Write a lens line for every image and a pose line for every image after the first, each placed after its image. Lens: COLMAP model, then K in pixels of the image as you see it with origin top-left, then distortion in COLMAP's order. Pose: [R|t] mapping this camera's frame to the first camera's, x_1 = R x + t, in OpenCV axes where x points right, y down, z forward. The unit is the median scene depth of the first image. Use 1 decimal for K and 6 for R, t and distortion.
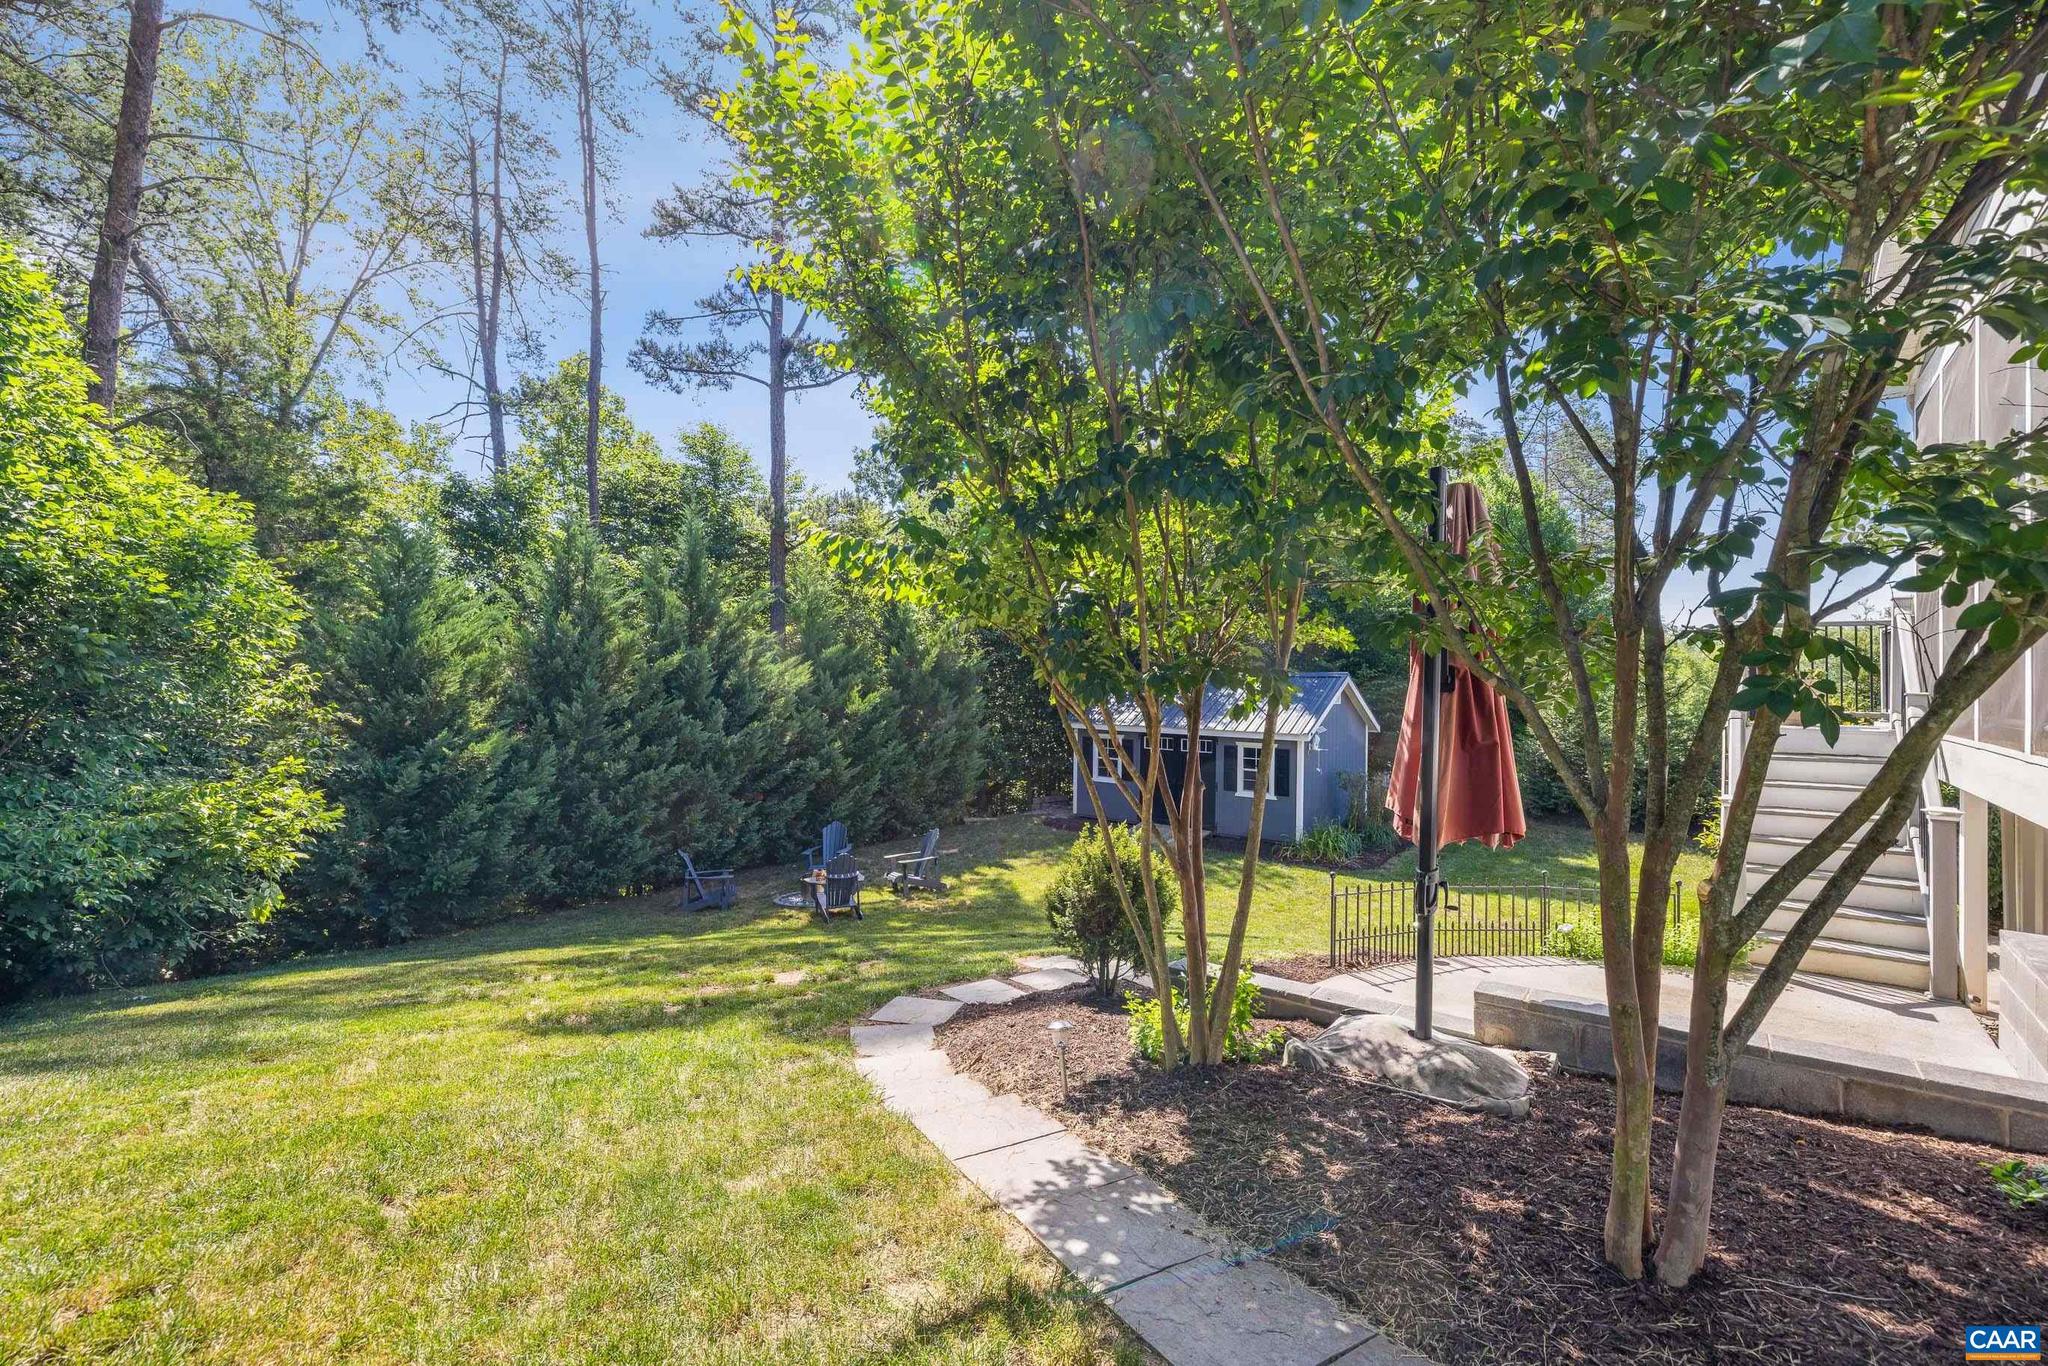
lens RADIAL K [[865.0, 0, 1028.0], [0, 865.0, 674.2], [0, 0, 1]] dist [0.001749, 0.000252]
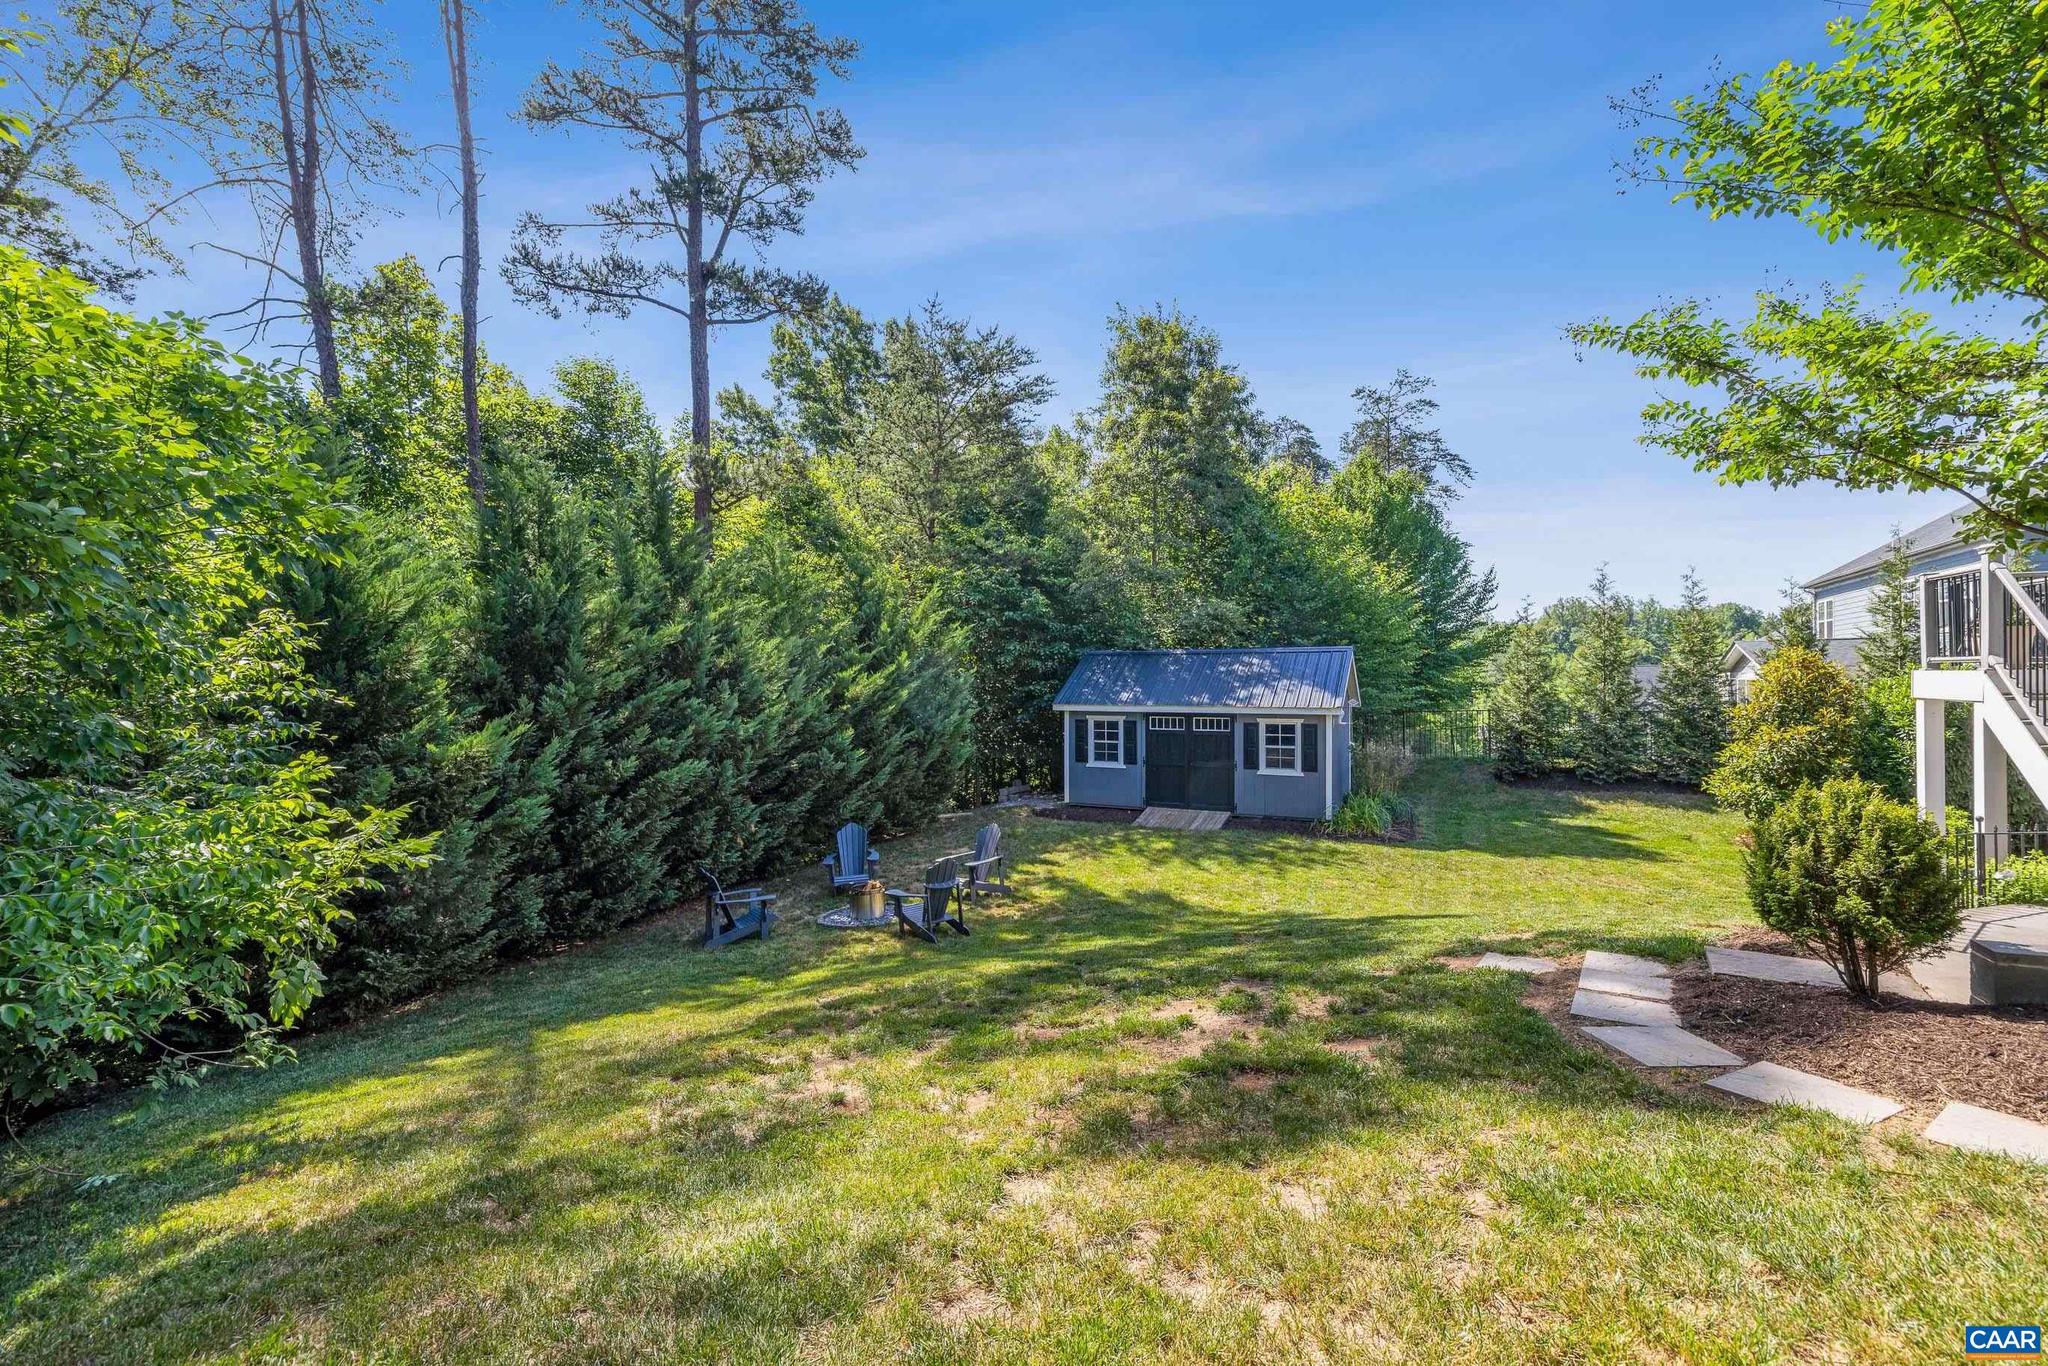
lens RADIAL K [[853.5, 0, 976.5], [0, 853.5, 682.4], [0, 0, 1]] dist [0.009143, -0.000031]
pose [[0.969702, -0.015047, 0.243828, -0.241235], [0.013446, 0.999876, 0.008227, 0.021110], [-0.243922, -0.004700, 0.969784, 0.123352]]
